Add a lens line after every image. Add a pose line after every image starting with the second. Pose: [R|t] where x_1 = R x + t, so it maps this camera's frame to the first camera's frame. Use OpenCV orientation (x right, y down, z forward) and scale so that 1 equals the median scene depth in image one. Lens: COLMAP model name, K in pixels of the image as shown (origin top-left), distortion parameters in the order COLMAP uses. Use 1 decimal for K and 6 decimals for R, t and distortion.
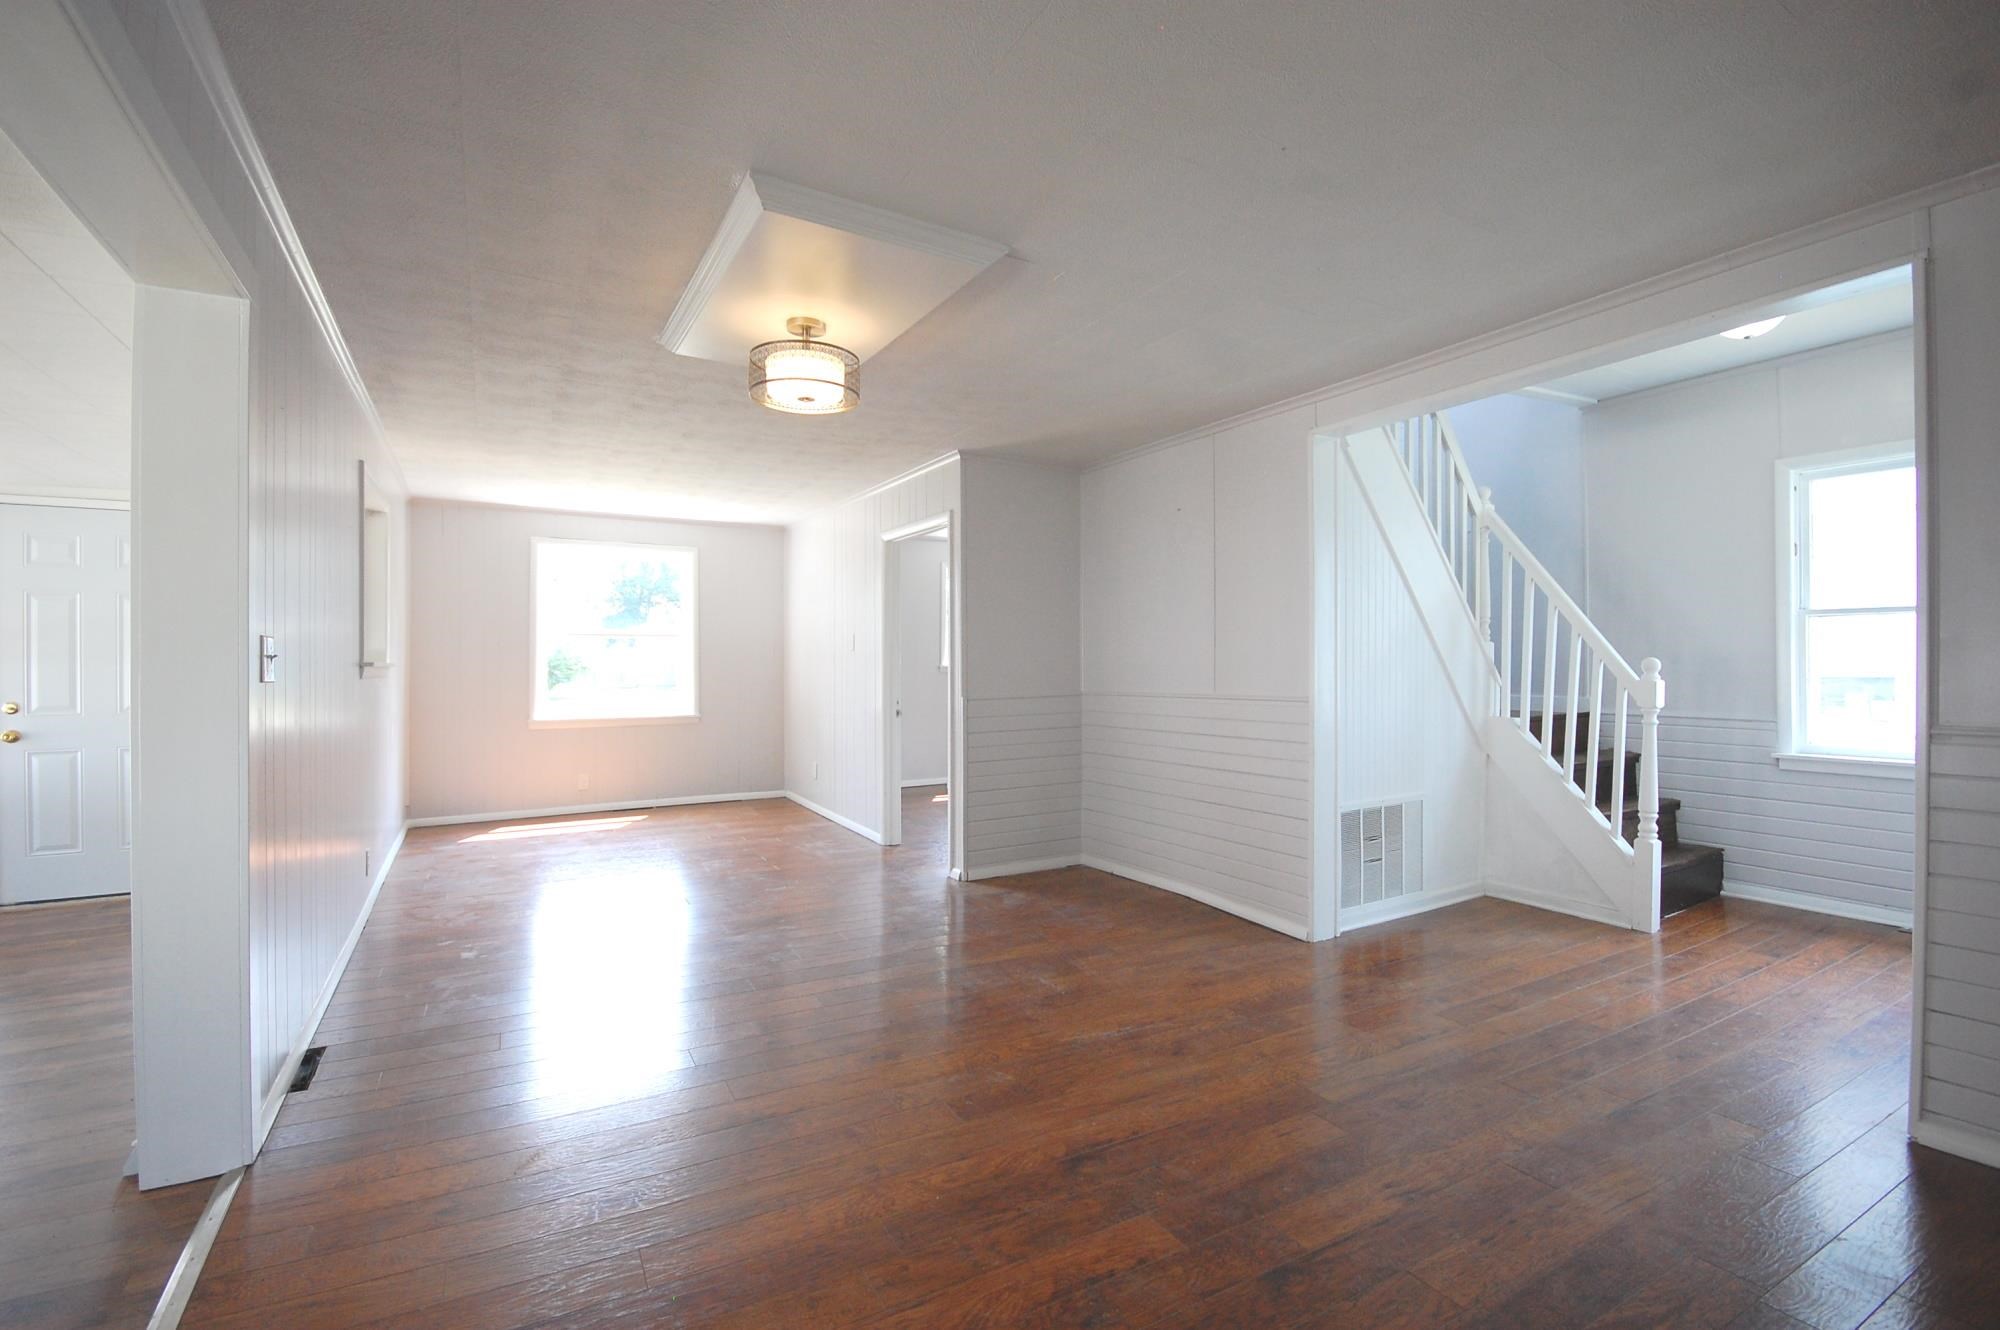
lens RADIAL K [[878.6, 0, 993.5], [0, 878.6, 662.7], [0, 0, 1]] dist [0.002228, -0.007888]
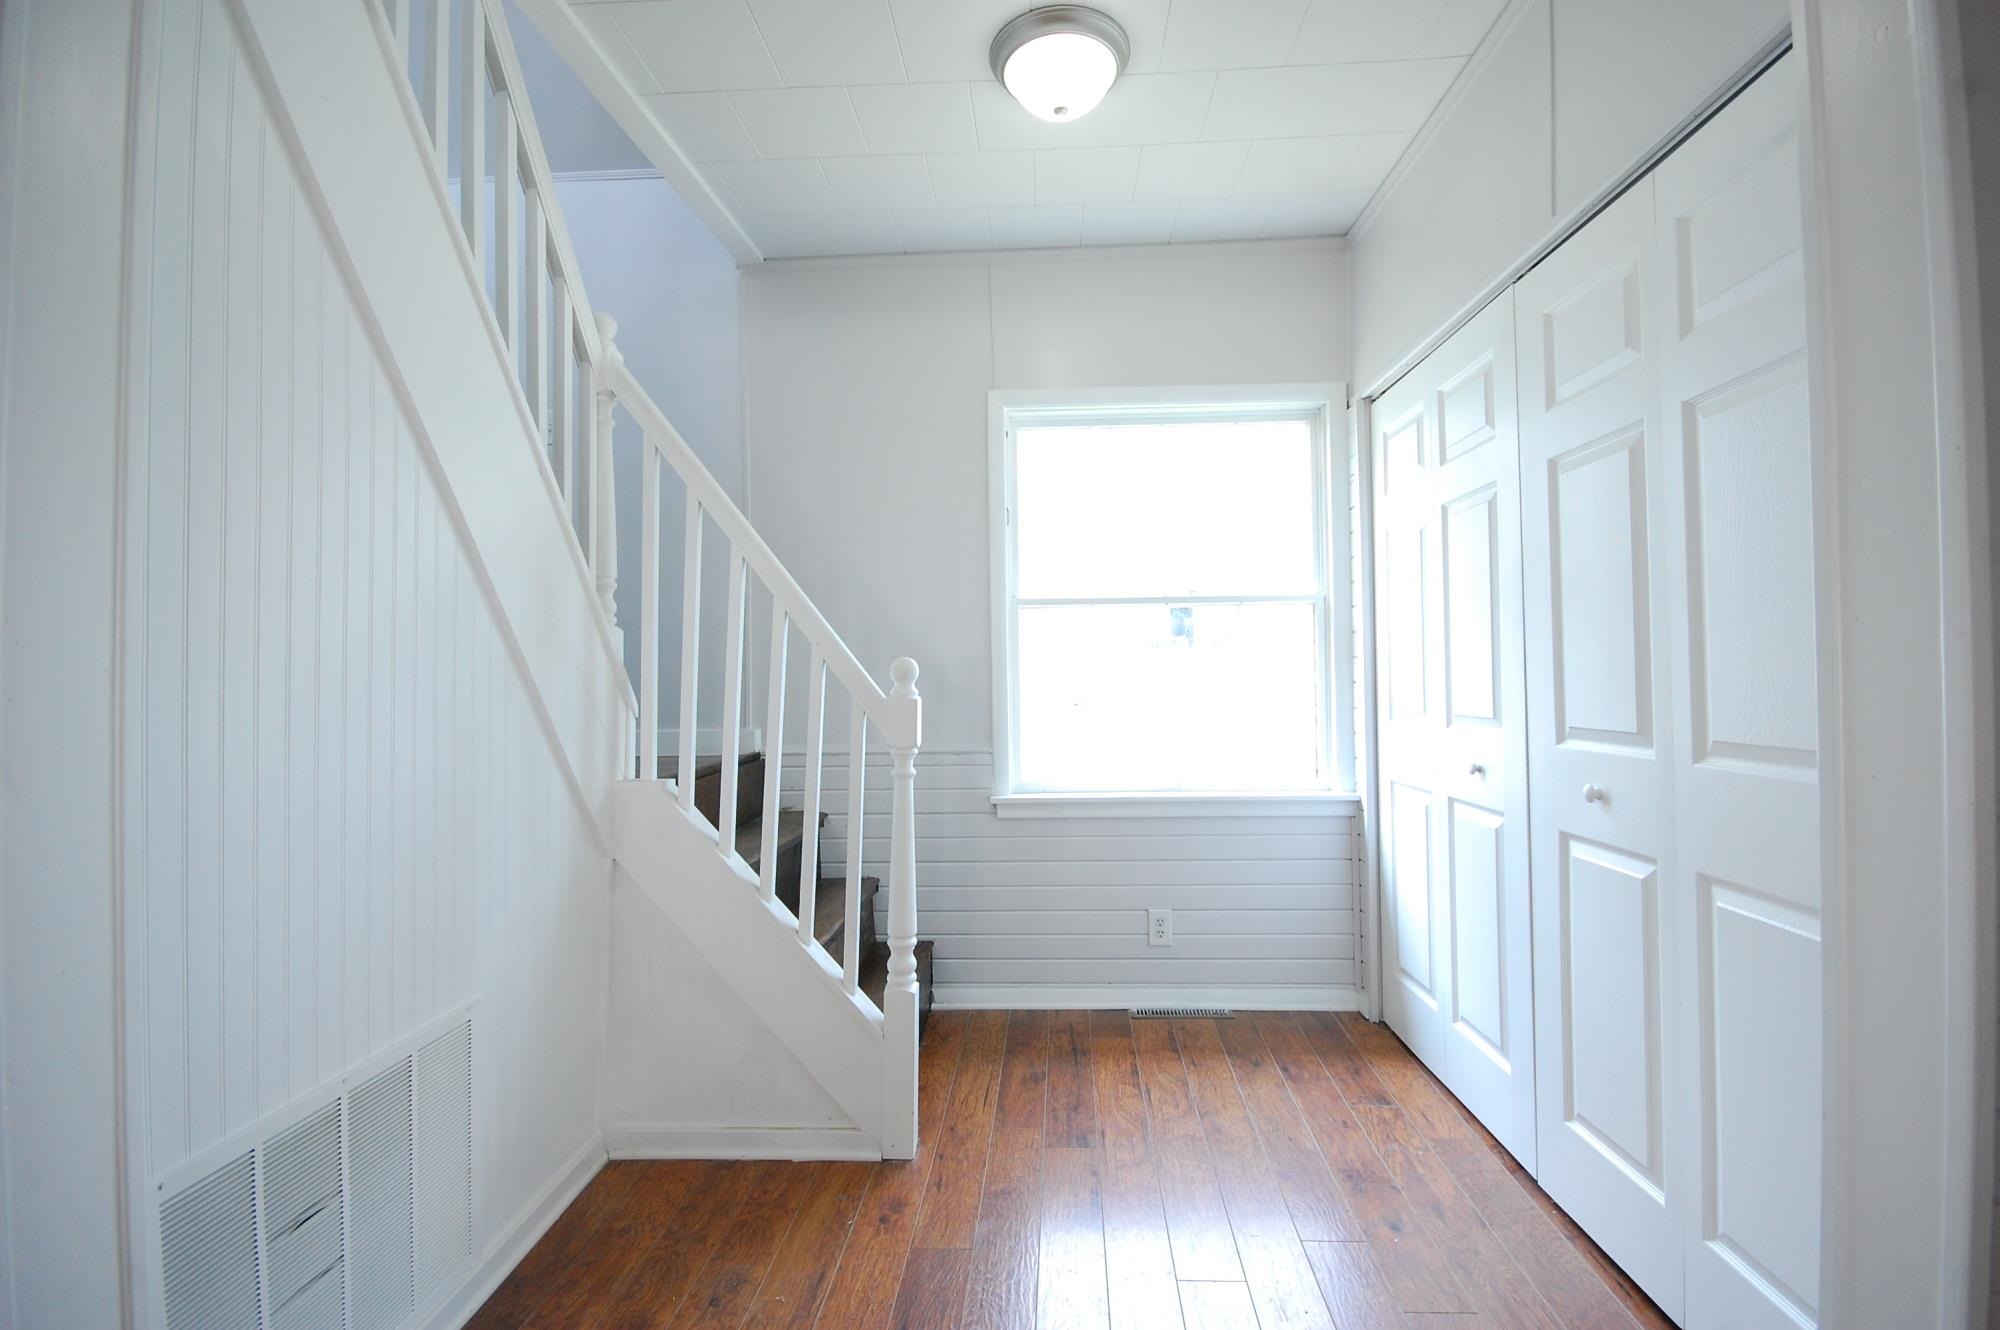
lens RADIAL K [[872.4, 0, 1012.9], [0, 872.4, 662.7], [0, 0, 1]] dist [0.003878, -0.007117]
pose [[0.527000, 0.012593, 0.849772, 0.292822], [0.010193, 0.999725, -0.021137, 0.009239], [-0.849804, 0.019801, 0.526726, 0.606825]]
